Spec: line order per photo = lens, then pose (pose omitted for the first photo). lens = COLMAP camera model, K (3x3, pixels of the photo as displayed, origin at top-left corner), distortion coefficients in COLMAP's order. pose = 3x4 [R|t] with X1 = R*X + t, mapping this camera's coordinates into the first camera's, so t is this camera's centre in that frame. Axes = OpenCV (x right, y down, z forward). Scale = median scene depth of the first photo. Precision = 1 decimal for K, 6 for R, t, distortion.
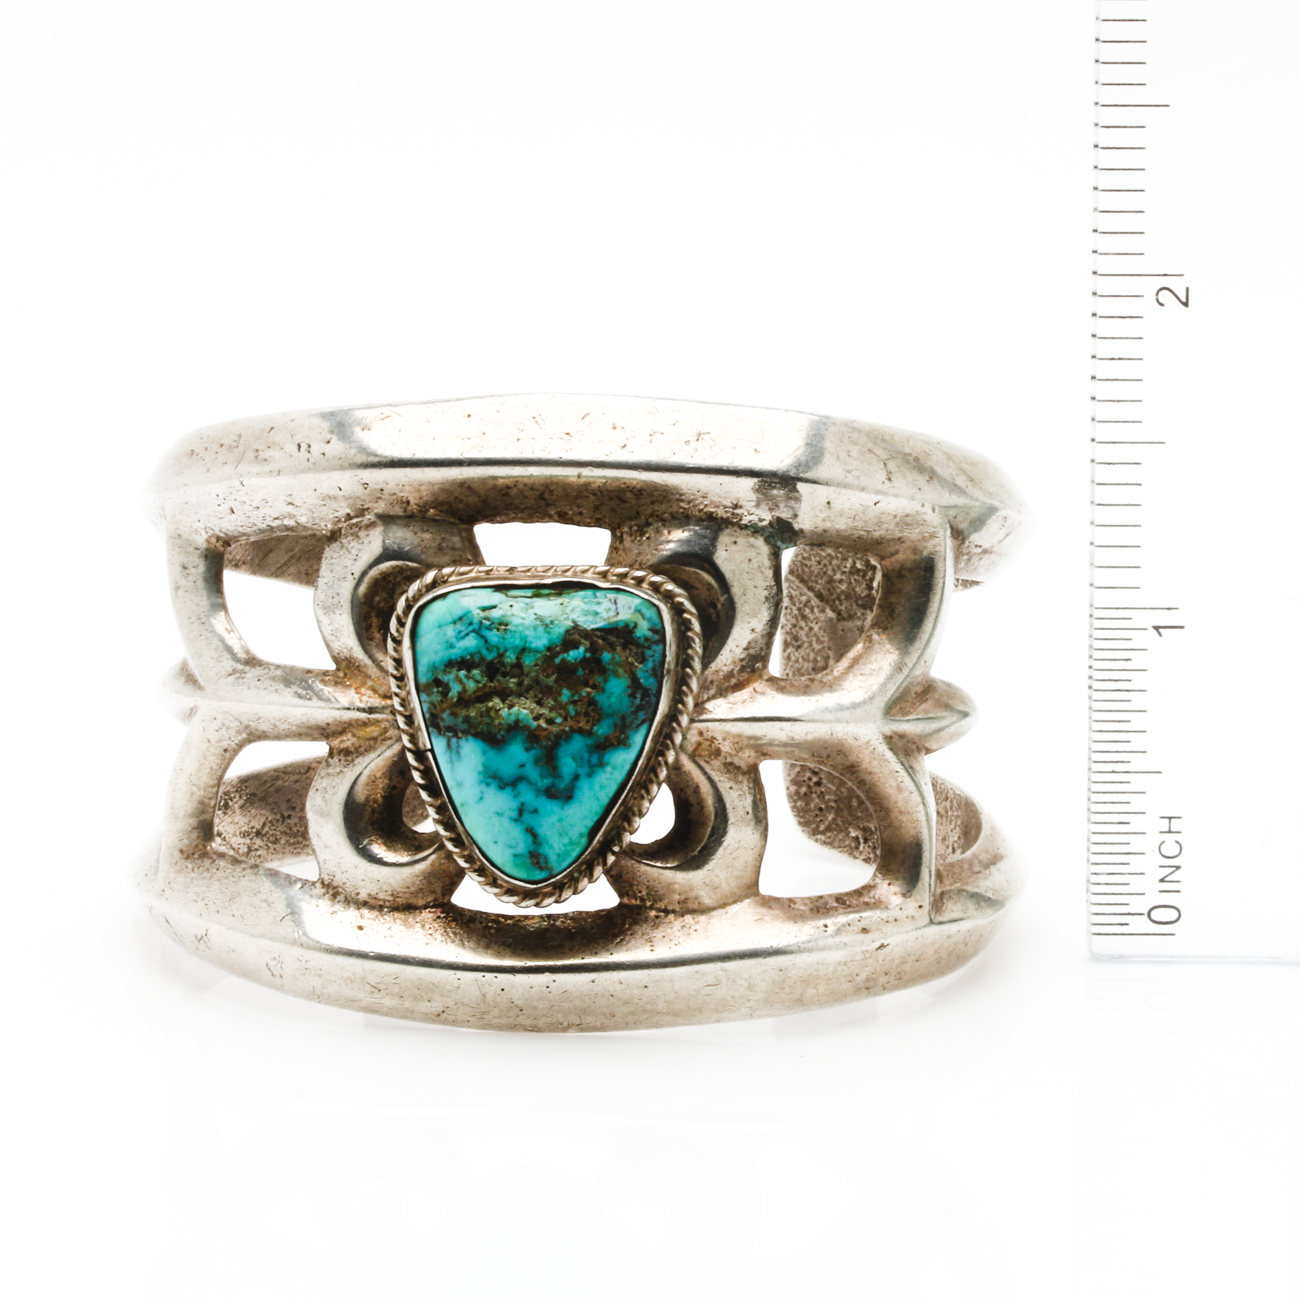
lens RADIAL K [[8364.7, 0, 650.0], [0, 8364.7, 650.0], [0, 0, 1]] dist [0.011647, -12.393202]
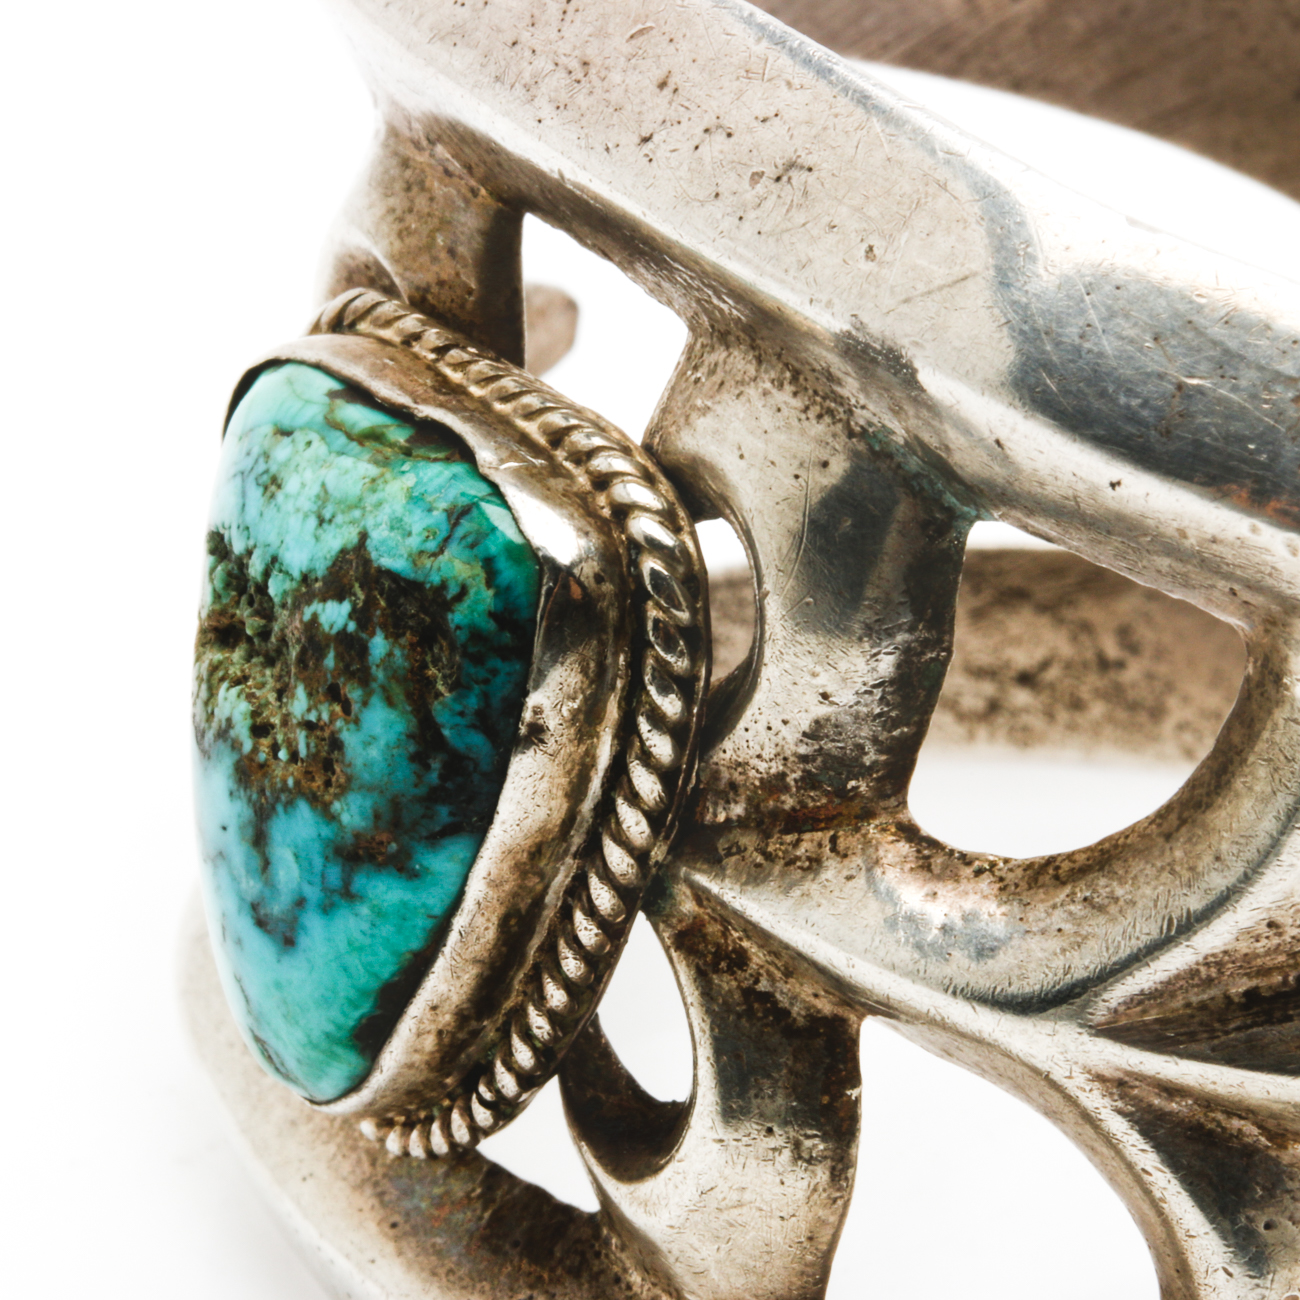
lens RADIAL K [[8364.7, 0, 650.0], [0, 8364.7, 650.0], [0, 0, 1]] dist [0.011647, -12.393202]
pose [[0.568934, 0.340609, -0.748532, 0.292786], [-0.161631, 0.938757, 0.304319, -0.119244], [0.806343, -0.052151, 0.589144, 0.769469]]
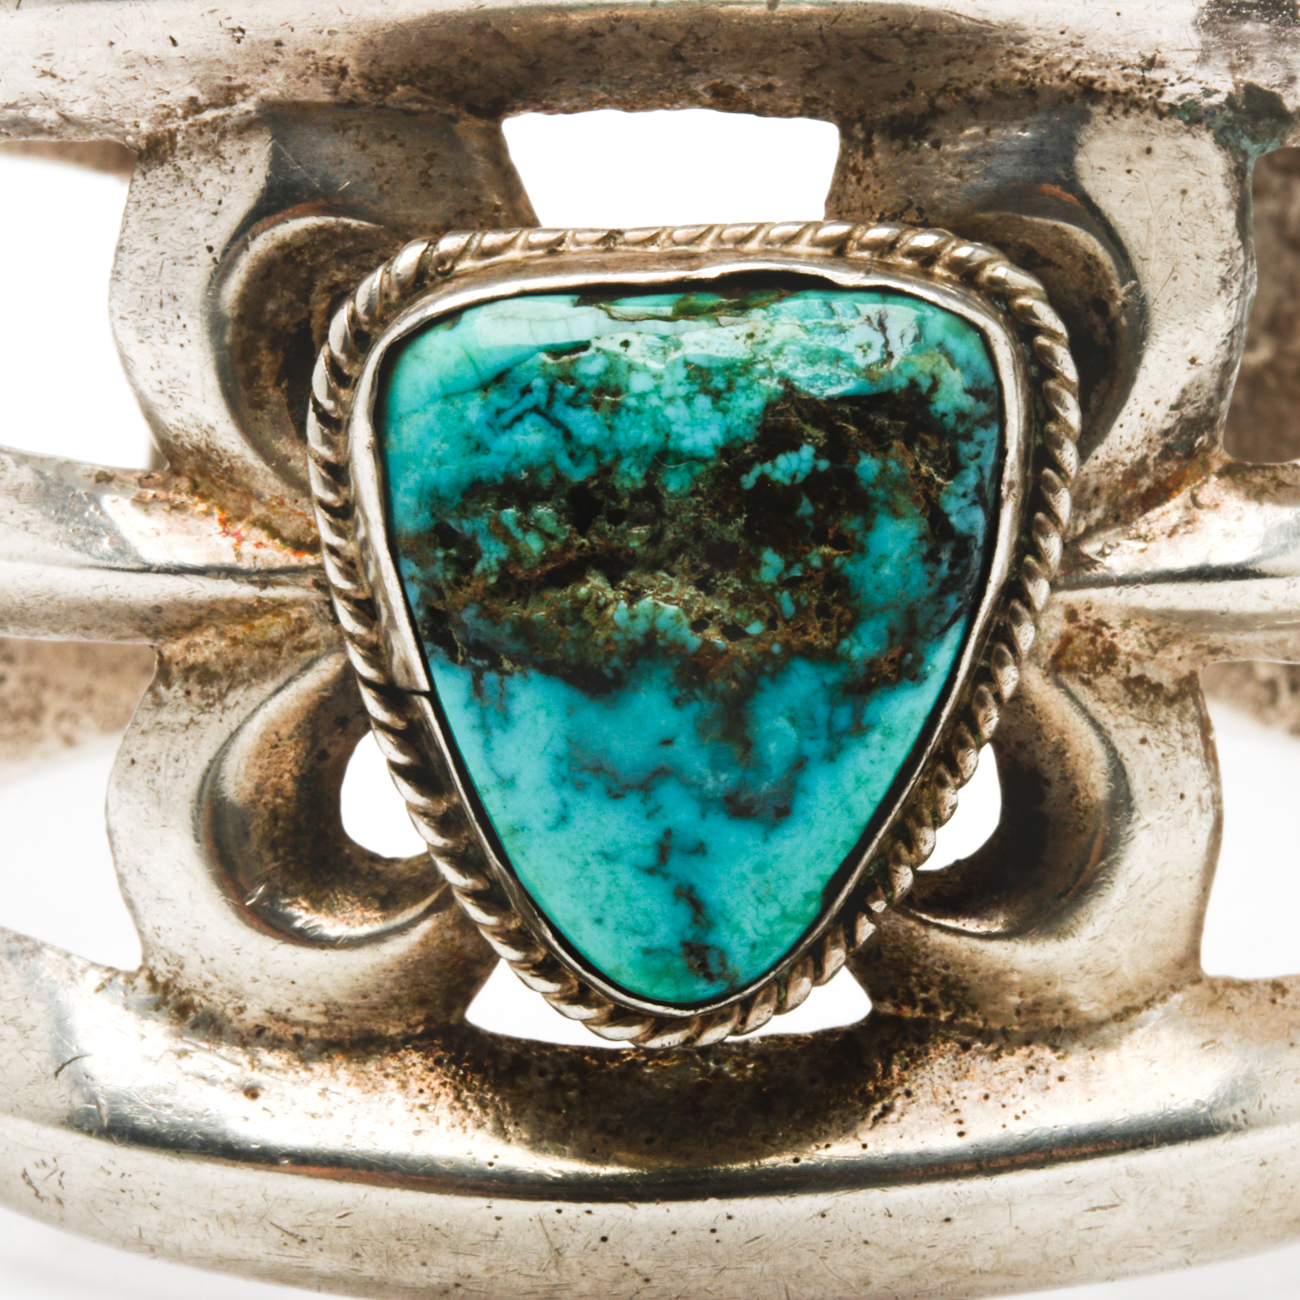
lens RADIAL K [[8364.7, 0, 650.0], [0, 8364.7, 650.0], [0, 0, 1]] dist [0.011647, -12.393202]
pose [[0.996317, -0.034090, 0.078681, -0.047091], [0.022640, 0.989595, 0.142088, -0.047326], [-0.082706, -0.139783, 0.986722, 0.595425]]
